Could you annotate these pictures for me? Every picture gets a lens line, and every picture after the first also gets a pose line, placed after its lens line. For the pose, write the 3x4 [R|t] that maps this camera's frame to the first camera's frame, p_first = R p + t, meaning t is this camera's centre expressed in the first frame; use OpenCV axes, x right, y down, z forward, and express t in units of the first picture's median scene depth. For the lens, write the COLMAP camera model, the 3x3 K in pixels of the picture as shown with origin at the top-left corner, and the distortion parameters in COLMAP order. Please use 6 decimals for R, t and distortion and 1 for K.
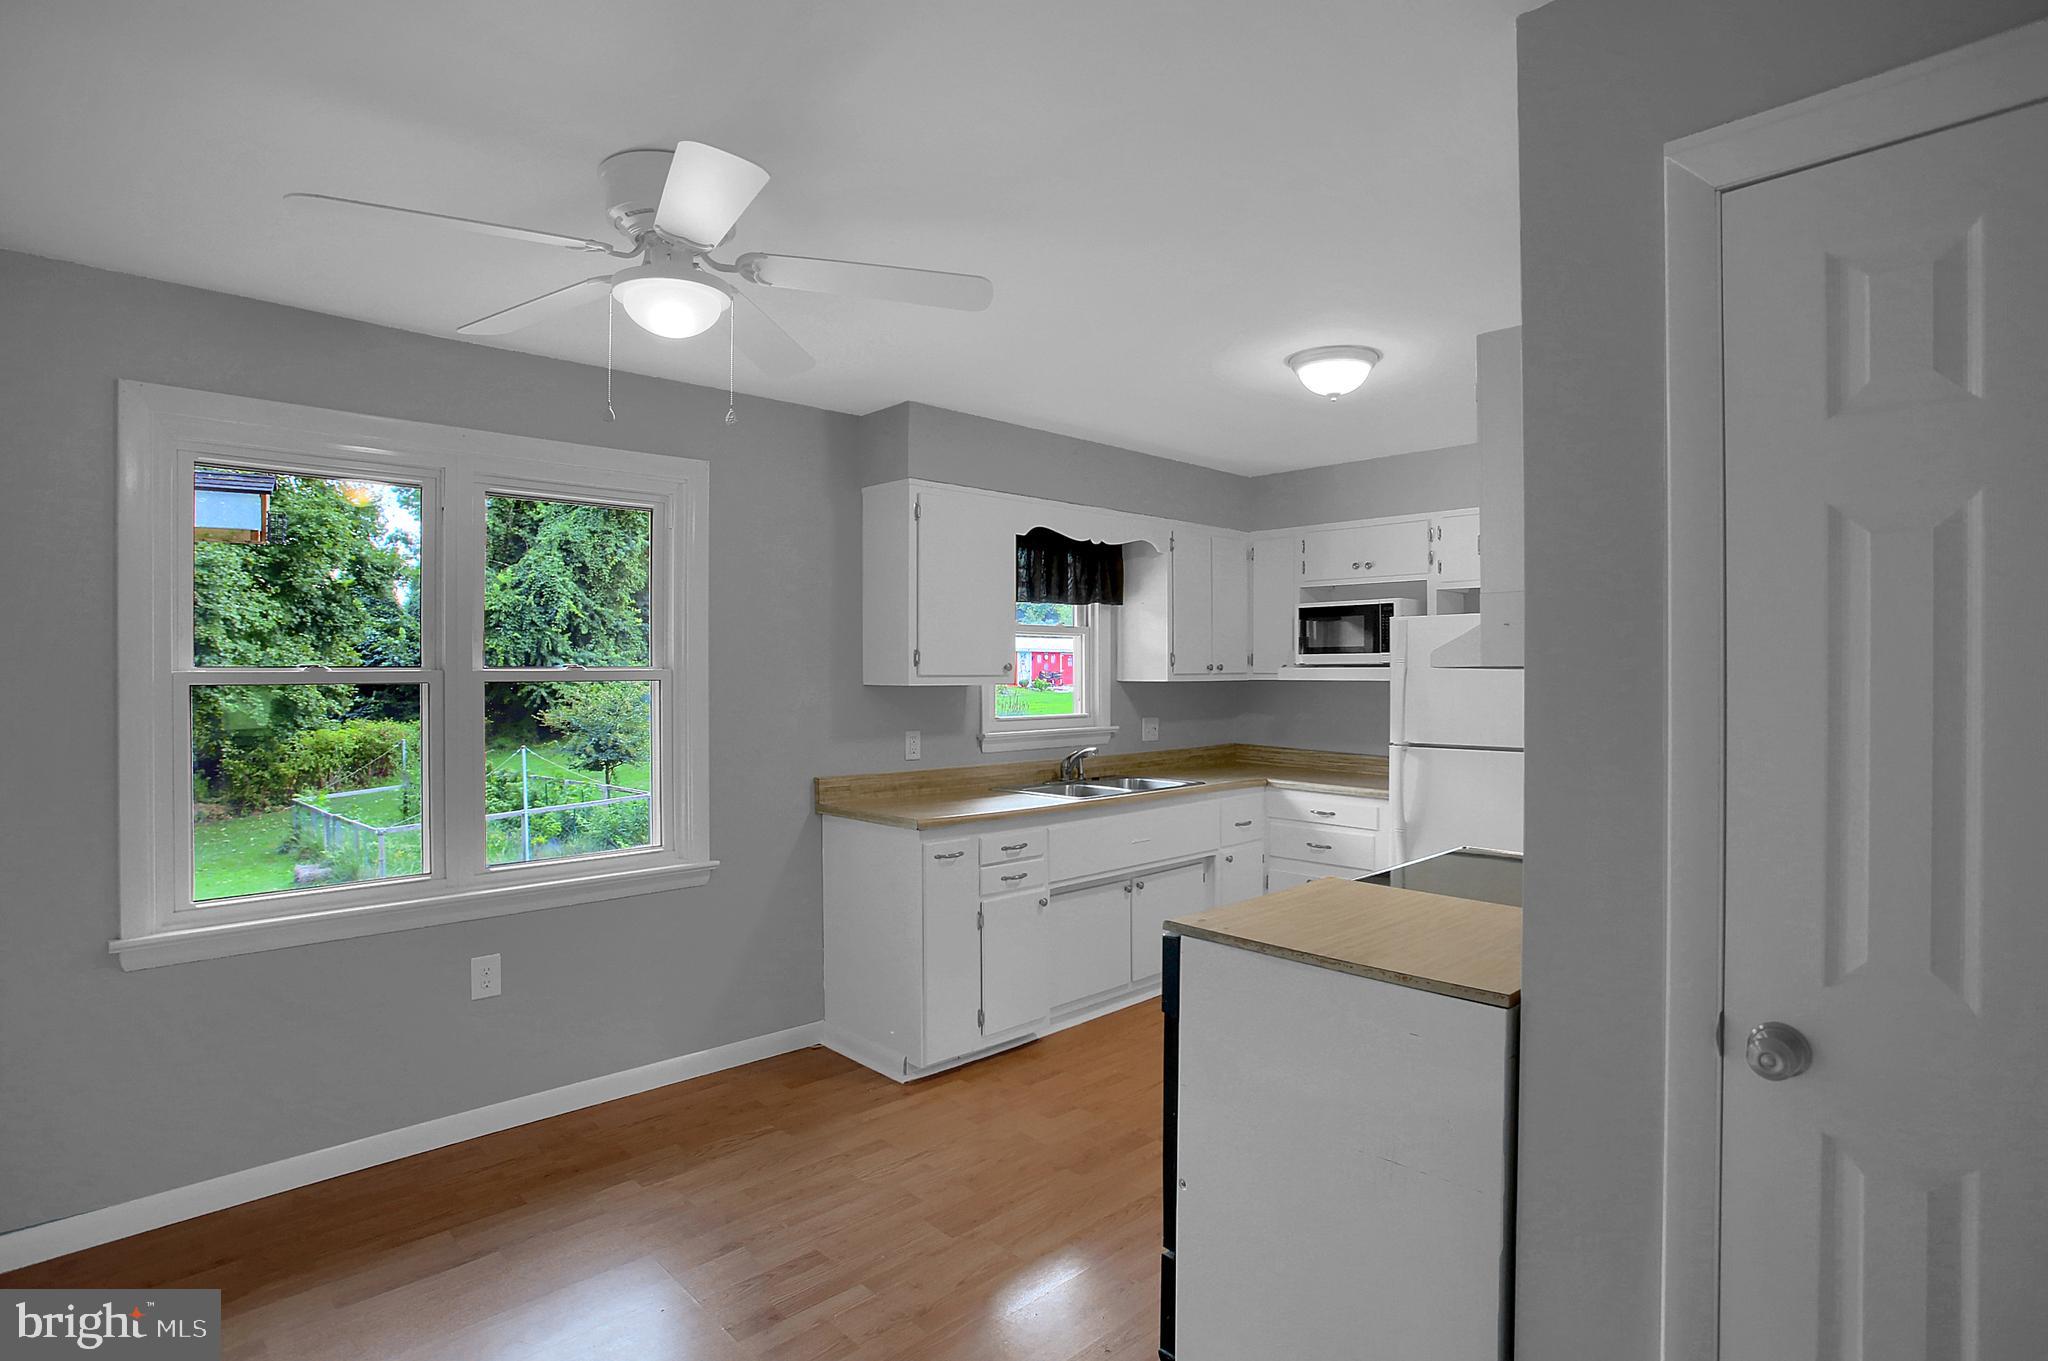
lens RADIAL K [[1037.9, 0, 1030.1], [0, 1037.9, 679.6], [0, 0, 1]] dist [-0.048117, 0.005499]
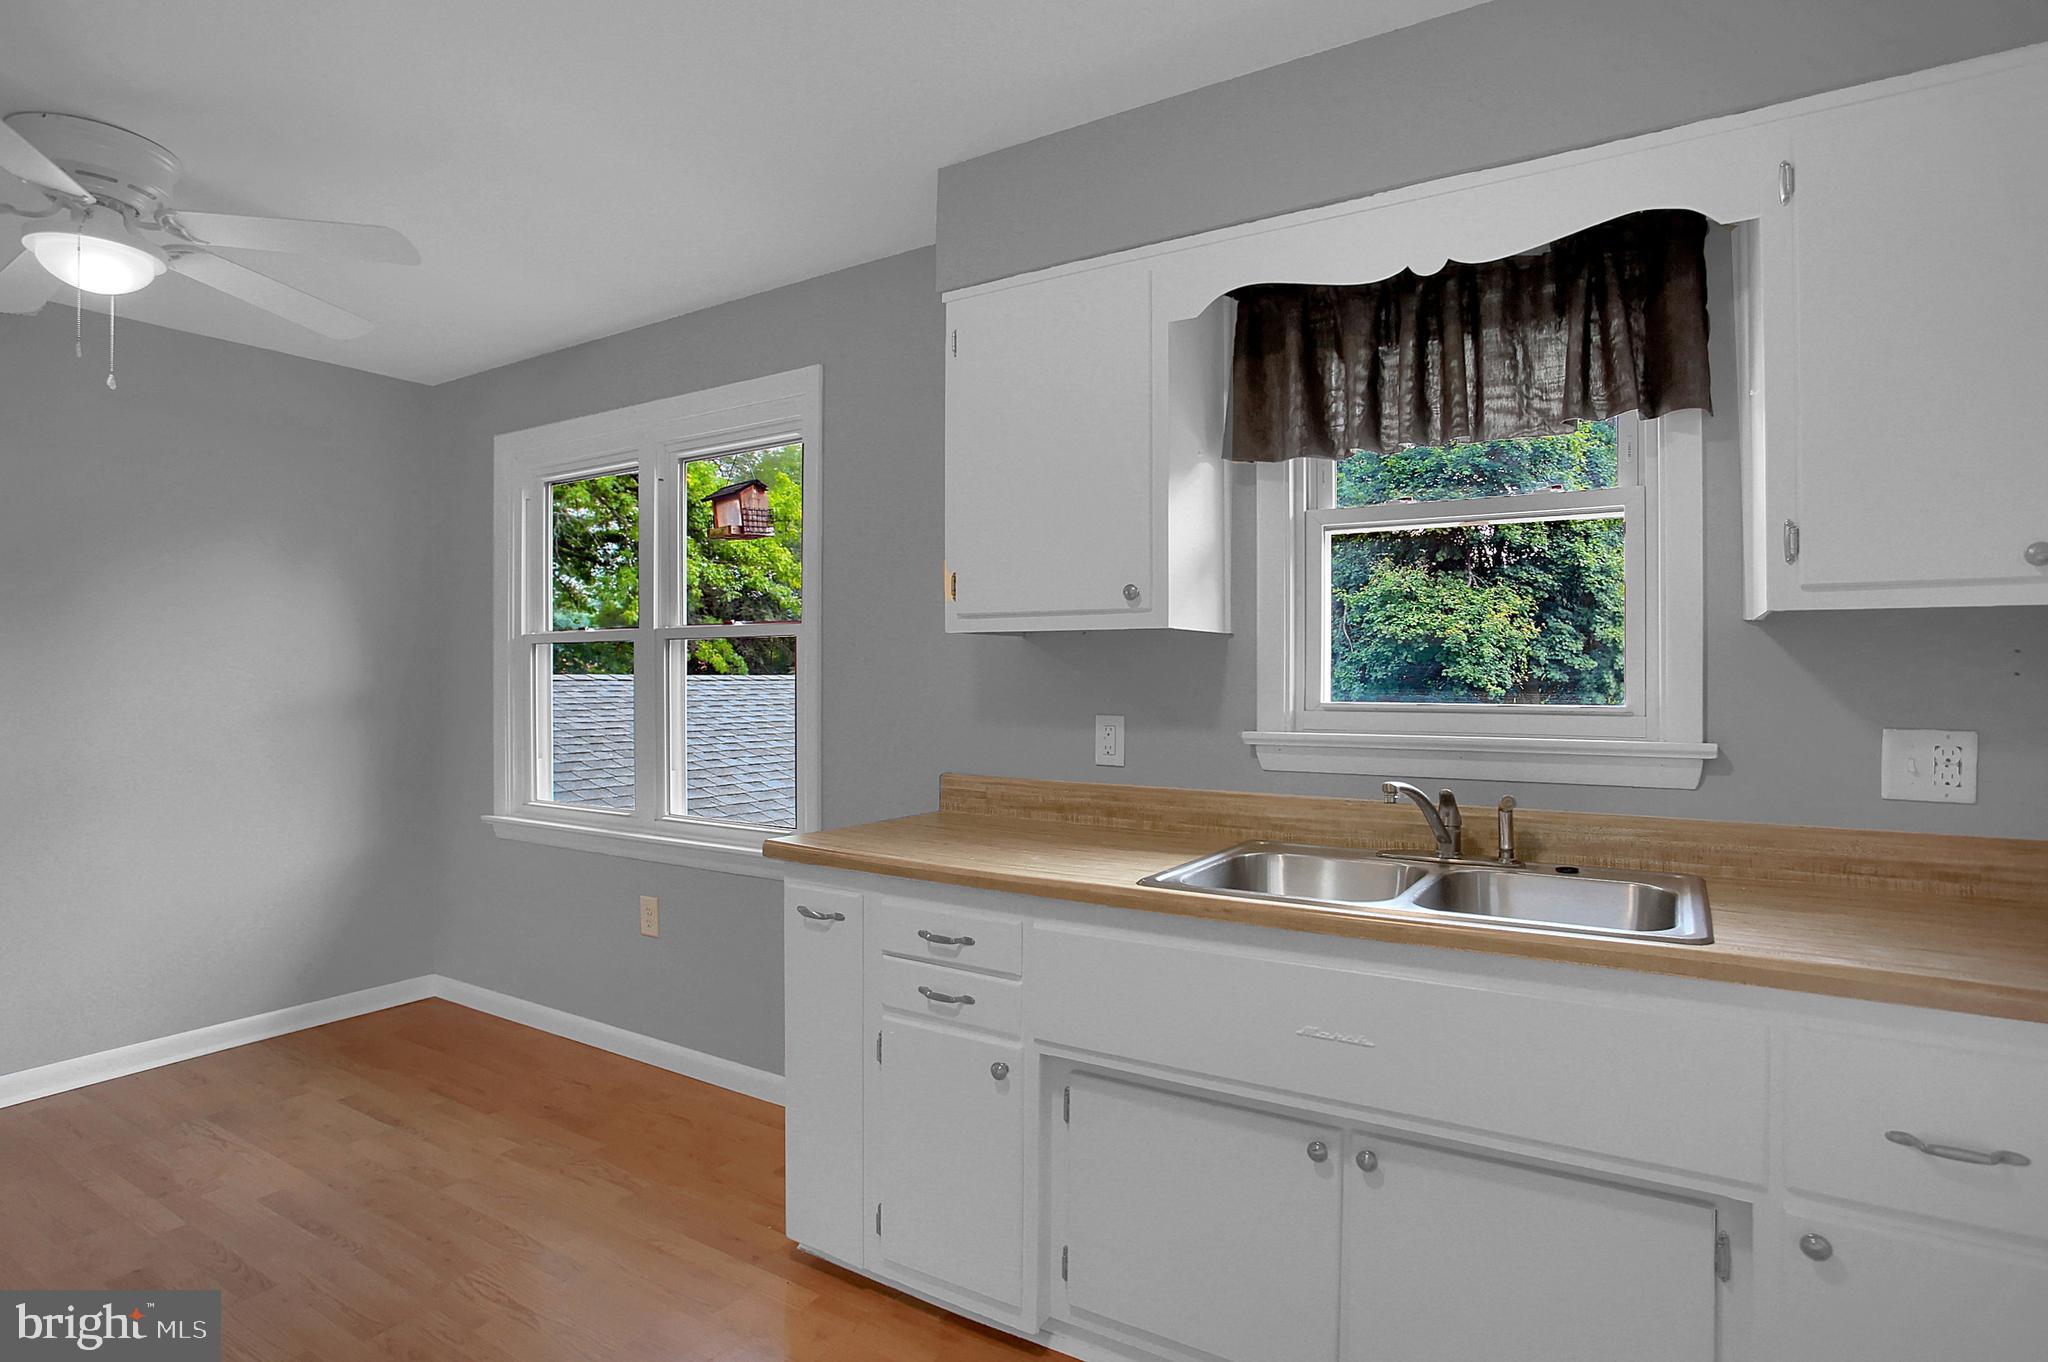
lens RADIAL K [[1037.9, 0, 1028.0], [0, 1037.9, 680.1], [0, 0, 1]] dist [-0.048117, 0.005499]
pose [[0.246515, 0.004666, -0.969128, 0.356486], [-0.009134, 0.999955, 0.002491, 0.023252], [0.969096, 0.008238, 0.246546, 0.661385]]
